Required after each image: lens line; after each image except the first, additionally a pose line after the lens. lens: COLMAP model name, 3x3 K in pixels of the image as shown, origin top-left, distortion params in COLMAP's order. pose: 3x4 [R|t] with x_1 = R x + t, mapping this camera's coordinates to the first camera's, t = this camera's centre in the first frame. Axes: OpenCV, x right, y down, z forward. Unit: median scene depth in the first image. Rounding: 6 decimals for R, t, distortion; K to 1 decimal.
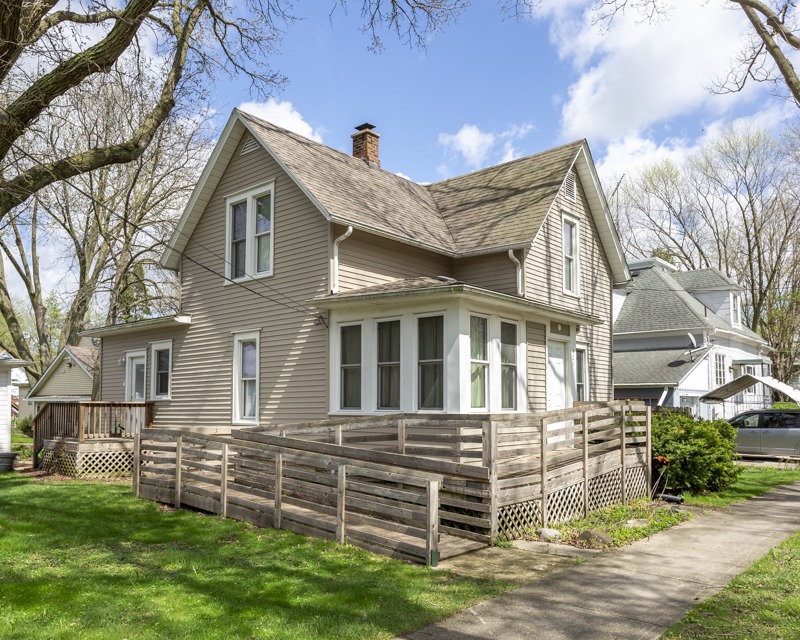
lens RADIAL K [[662.8, 0, 382.0], [0, 662.8, 349.6], [0, 0, 1]] dist [0.003612, -0.006105]
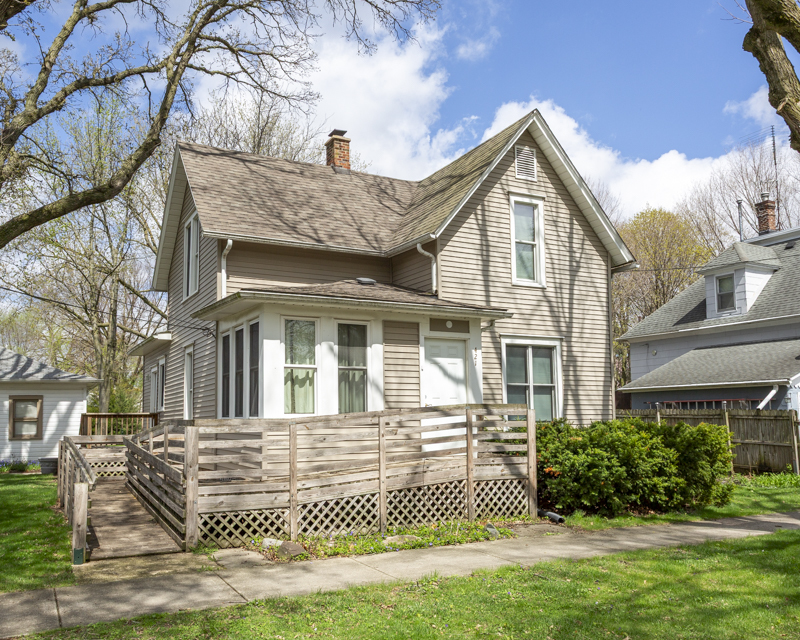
lens RADIAL K [[703.8, 0, 399.7], [0, 703.8, 327.6], [0, 0, 1]] dist [-0.000284, -0.013834]
pose [[0.929721, -0.058676, -0.363560, 0.610568], [0.043690, 0.997827, -0.049317, 0.017223], [0.365663, 0.029967, 0.930265, 0.082435]]
